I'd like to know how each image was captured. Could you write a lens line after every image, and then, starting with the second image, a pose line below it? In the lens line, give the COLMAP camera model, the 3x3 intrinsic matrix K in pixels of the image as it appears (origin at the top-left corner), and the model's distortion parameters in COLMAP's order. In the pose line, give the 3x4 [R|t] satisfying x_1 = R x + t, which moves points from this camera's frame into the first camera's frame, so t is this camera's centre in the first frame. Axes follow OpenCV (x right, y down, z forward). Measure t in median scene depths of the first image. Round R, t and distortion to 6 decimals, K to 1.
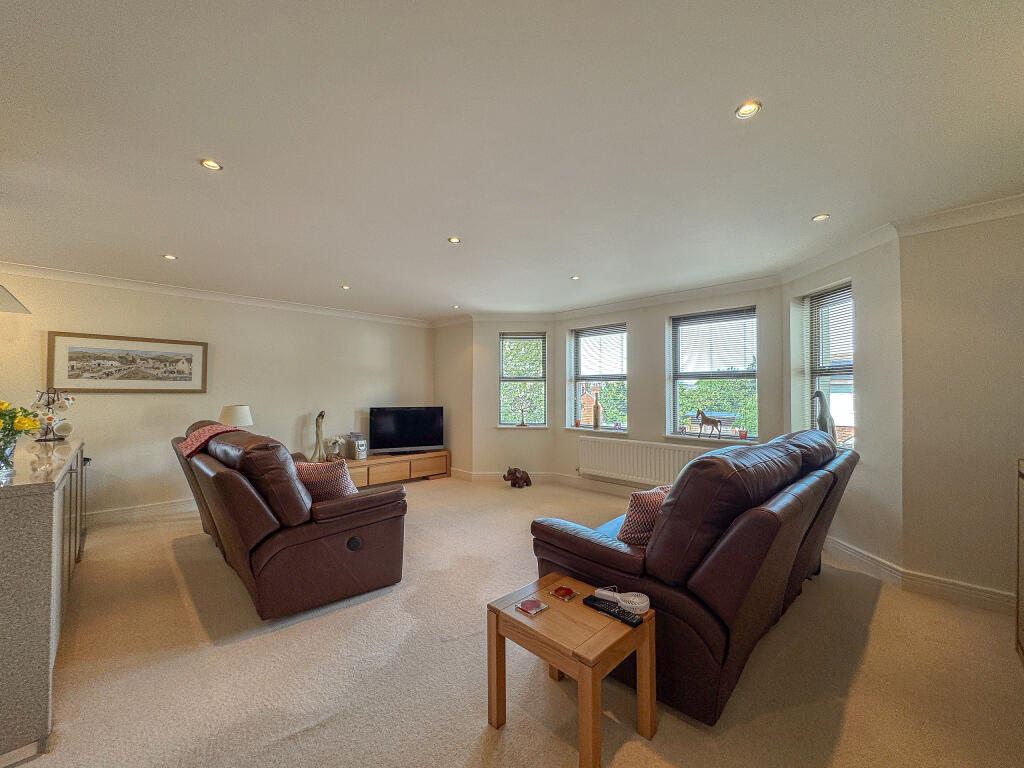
lens RADIAL K [[412.0, 0, 518.5], [0, 412.0, 380.6], [0, 0, 1]] dist [-0.000886, 0.000006]
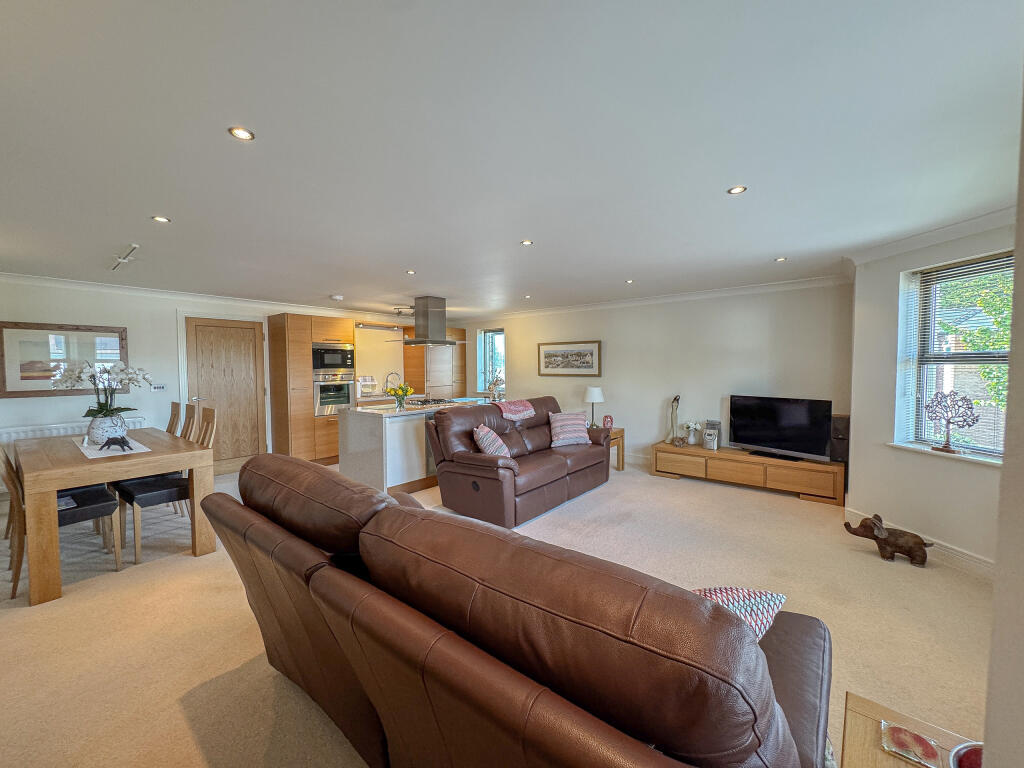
lens RADIAL K [[412.0, 0, 512.4], [0, 412.0, 388.5], [0, 0, 1]] dist [-0.000886, 0.000006]
pose [[0.112706, 0.046137, -0.992557, 0.599682], [0.029216, 0.998336, 0.049723, -0.008509], [0.993199, -0.034603, 0.111170, 0.562006]]
